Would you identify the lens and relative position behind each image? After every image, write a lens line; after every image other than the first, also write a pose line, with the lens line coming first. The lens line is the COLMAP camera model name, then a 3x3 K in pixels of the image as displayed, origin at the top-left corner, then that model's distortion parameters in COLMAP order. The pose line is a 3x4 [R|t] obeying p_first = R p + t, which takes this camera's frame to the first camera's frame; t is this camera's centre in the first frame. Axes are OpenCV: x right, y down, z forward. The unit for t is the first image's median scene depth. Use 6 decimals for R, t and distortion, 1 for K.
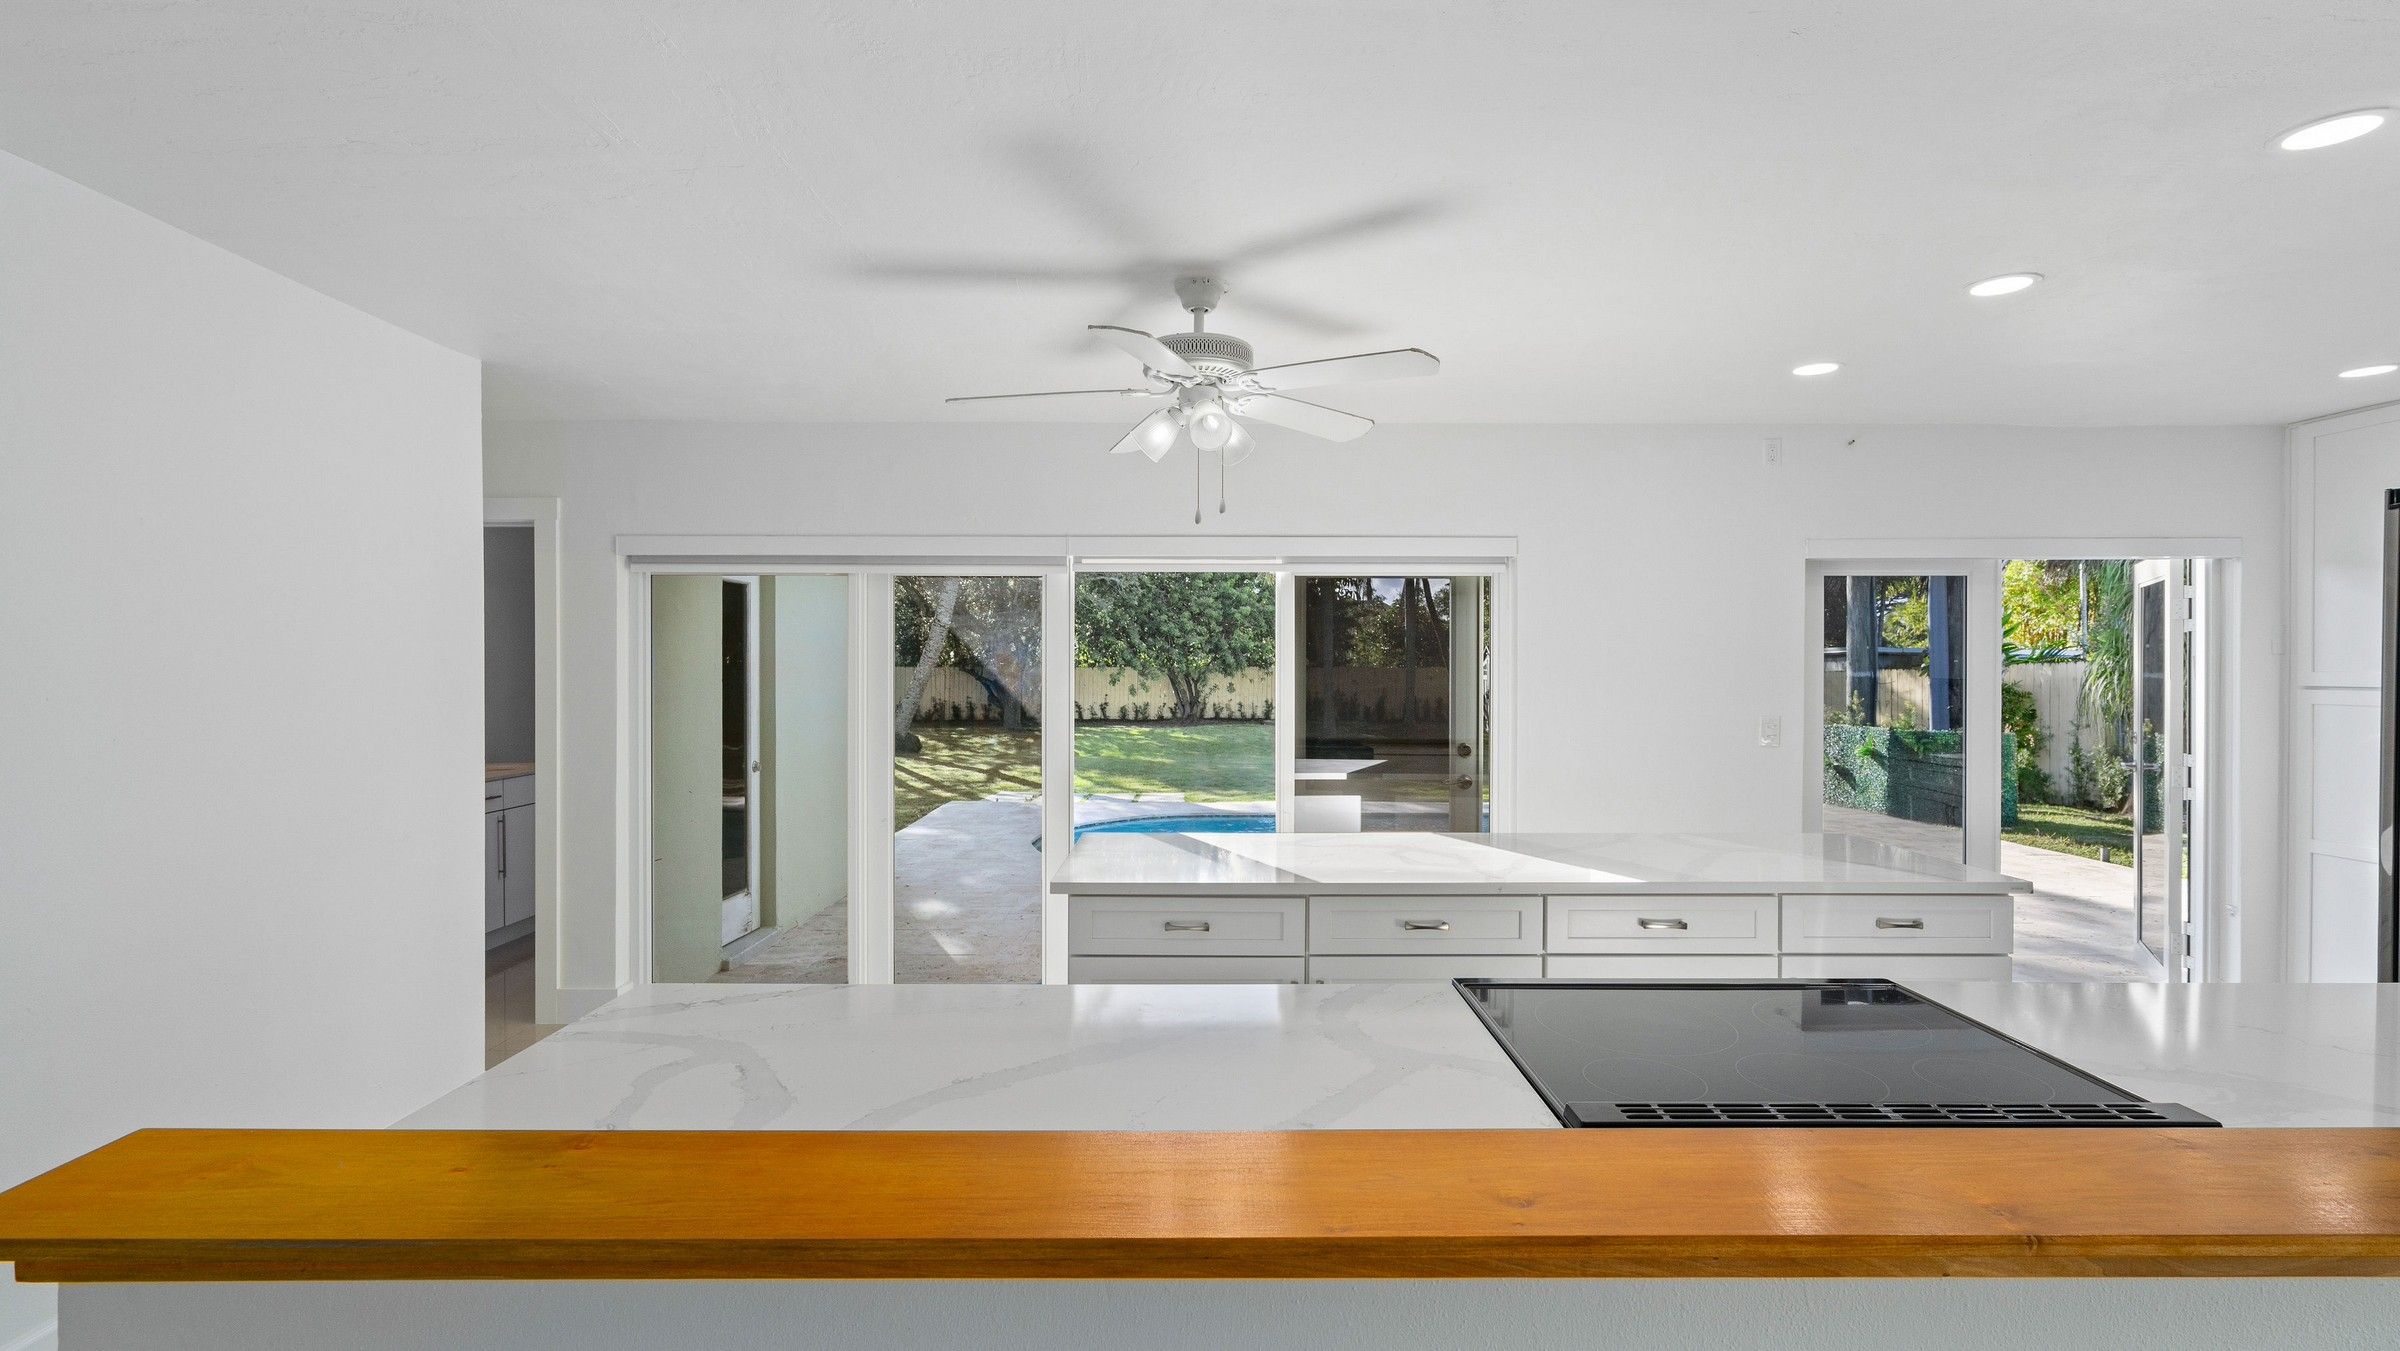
lens RADIAL K [[1102.7, 0, 1208.5], [0, 1102.7, 673.4], [0, 0, 1]] dist [0.001008, 0.000417]
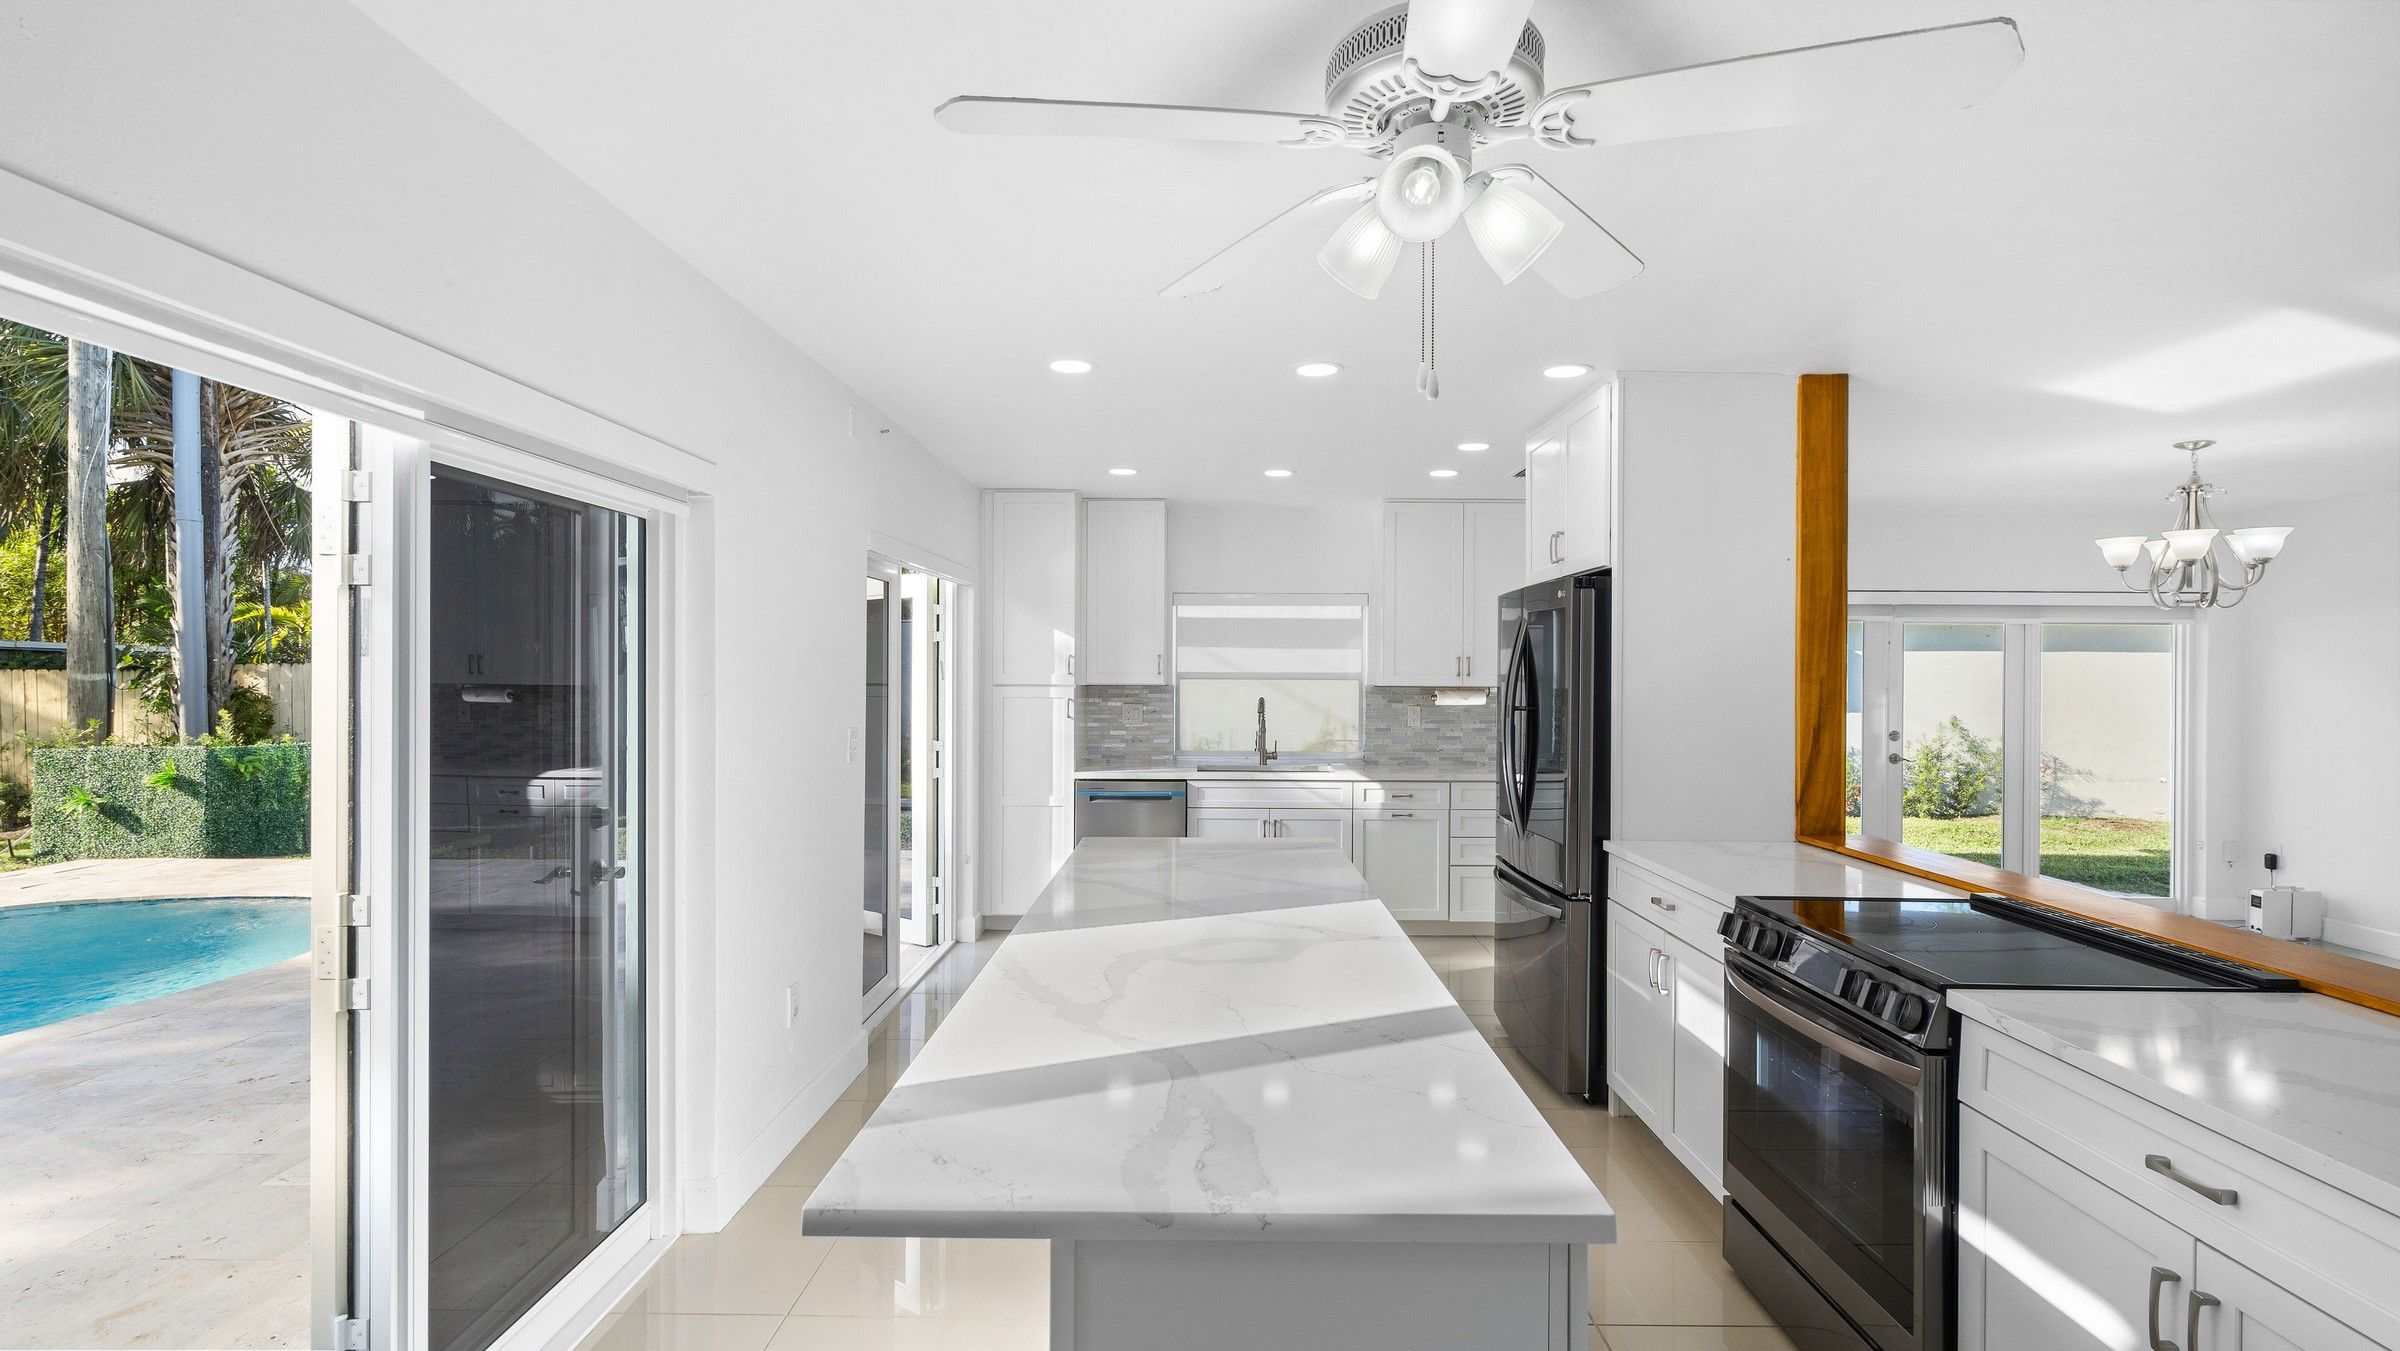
lens RADIAL K [[1102.7, 0, 1195.8], [0, 1102.7, 678.8], [0, 0, 1]] dist [0.001008, 0.000417]
pose [[0.033760, -0.005020, 0.999417, -0.048053], [0.001799, 0.999986, 0.004963, -0.000204], [-0.999428, 0.001630, 0.033768, 0.095604]]
